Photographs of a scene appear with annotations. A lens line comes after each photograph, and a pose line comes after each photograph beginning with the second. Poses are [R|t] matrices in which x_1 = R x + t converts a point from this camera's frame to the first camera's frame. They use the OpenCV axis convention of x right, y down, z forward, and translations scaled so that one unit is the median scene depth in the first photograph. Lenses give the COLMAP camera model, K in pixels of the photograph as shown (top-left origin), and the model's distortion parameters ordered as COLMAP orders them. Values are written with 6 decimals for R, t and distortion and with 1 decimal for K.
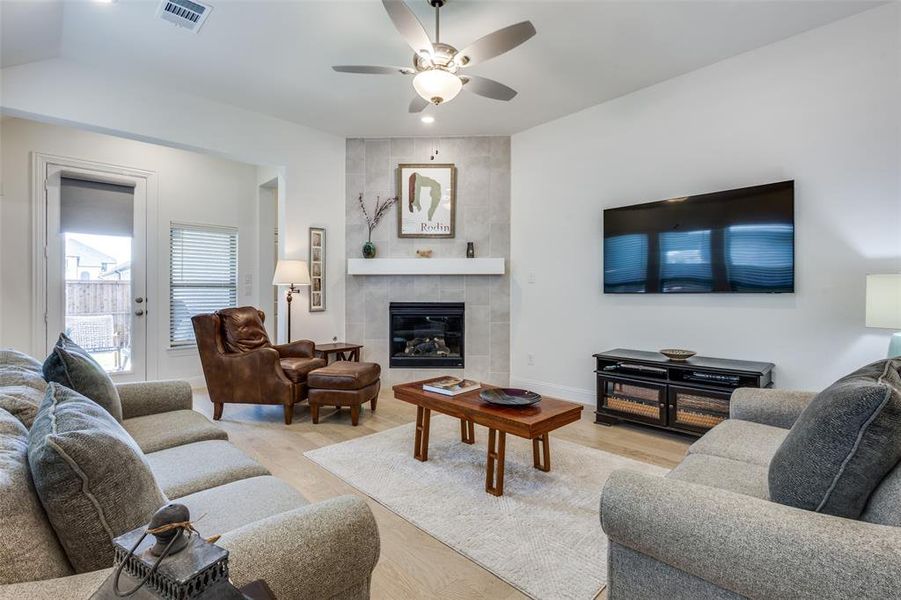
lens RADIAL K [[418.0, 0, 446.7], [0, 418.0, 293.3], [0, 0, 1]] dist [0.016097, -0.004119]
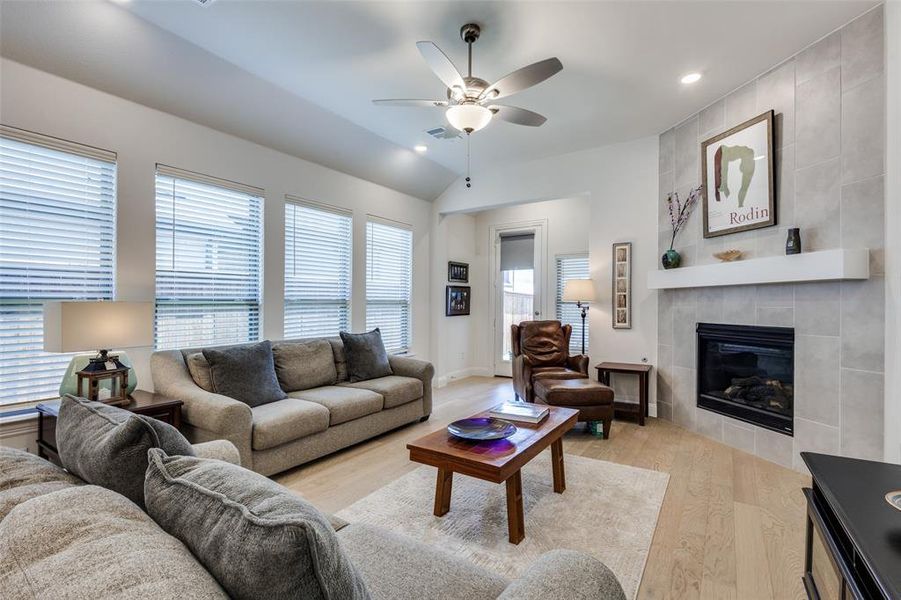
lens RADIAL K [[418.0, 0, 451.1], [0, 418.0, 305.5], [0, 0, 1]] dist [0.016097, -0.004119]
pose [[0.231341, 0.002447, -0.972870, 0.527669], [-0.004468, 0.999989, 0.001453, -0.009991], [0.972863, 0.004011, 0.231349, 0.375321]]
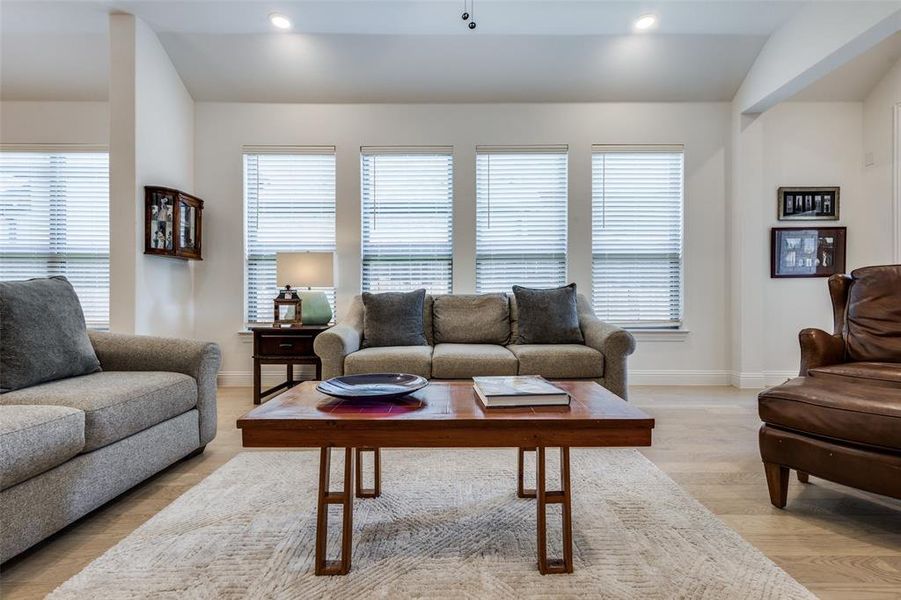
lens RADIAL K [[418.0, 0, 457.2], [0, 418.0, 298.5], [0, 0, 1]] dist [0.016097, -0.004119]
pose [[-0.681944, 0.001415, -0.731403, 0.261955], [-0.003313, 0.999982, 0.005023, 0.062996], [0.731397, 0.005848, -0.681927, 0.769482]]
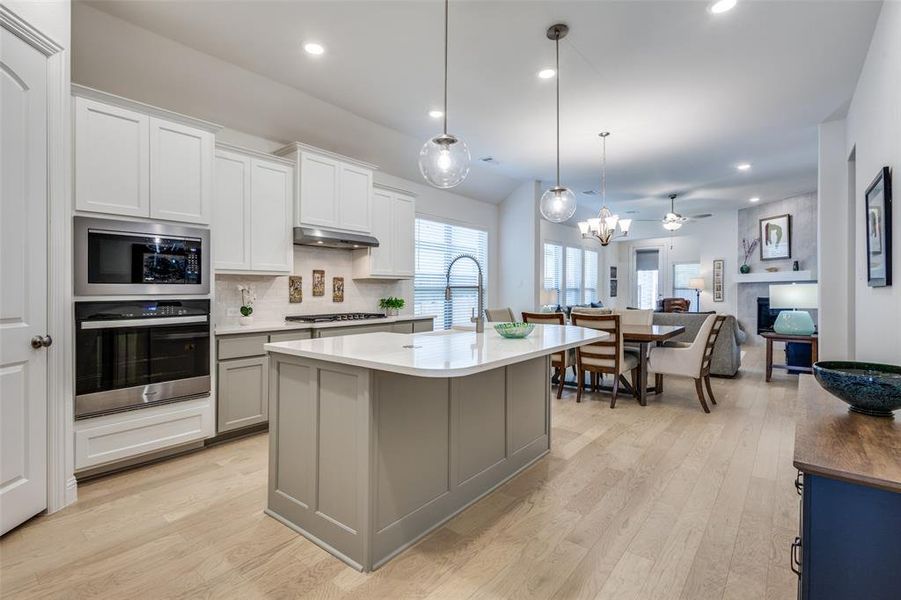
lens RADIAL K [[418.0, 0, 448.1], [0, 418.0, 296.6], [0, 0, 1]] dist [0.016097, -0.004119]
pose [[0.127945, 0.011099, -0.991719, 1.484899], [0.001144, 0.999935, 0.011339, -0.004902], [0.991781, -0.002585, 0.127924, -0.535392]]
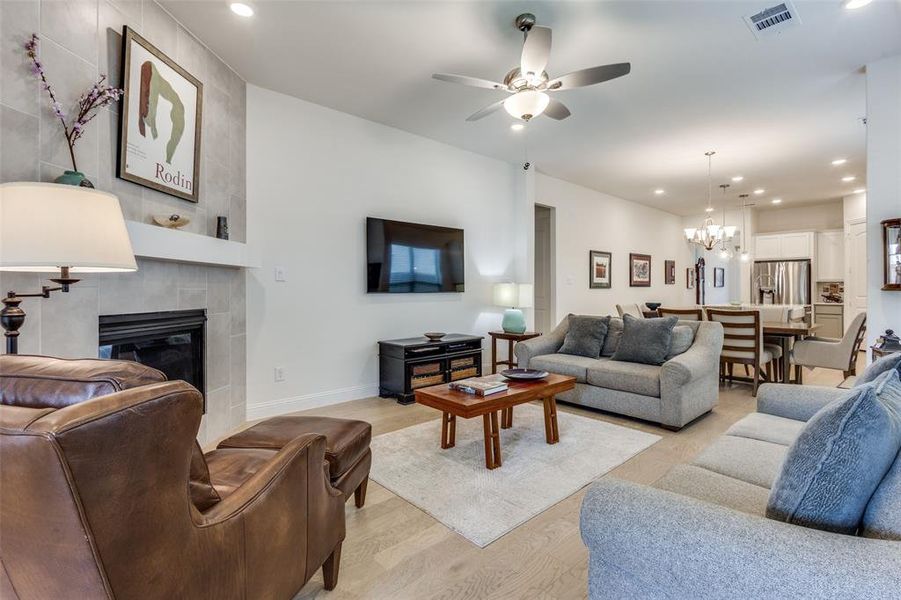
lens RADIAL K [[418.0, 0, 455.4], [0, 418.0, 288.3], [0, 0, 1]] dist [0.016097, -0.004119]
pose [[0.020186, 0.006877, 0.999773, -0.587986], [0.004331, 0.999966, -0.006966, -0.003474], [-0.999787, 0.004470, 0.020156, 0.613685]]
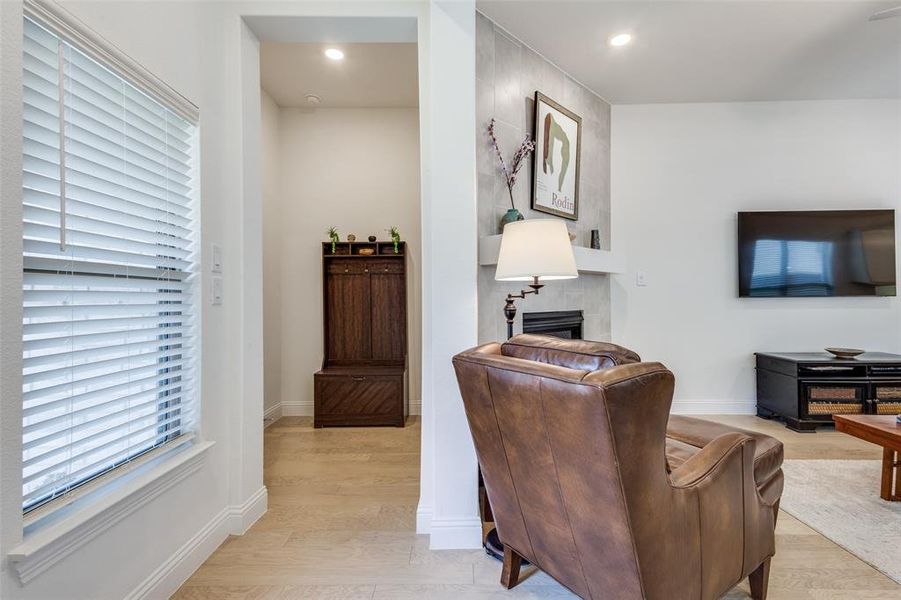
lens RADIAL K [[418.0, 0, 448.8], [0, 418.0, 292.4], [0, 0, 1]] dist [0.016097, -0.004119]
pose [[0.694687, 0.006844, 0.719280, -0.654249], [0.005419, 0.999877, -0.014747, -0.000342], [-0.719292, 0.014143, 0.694564, 0.662449]]
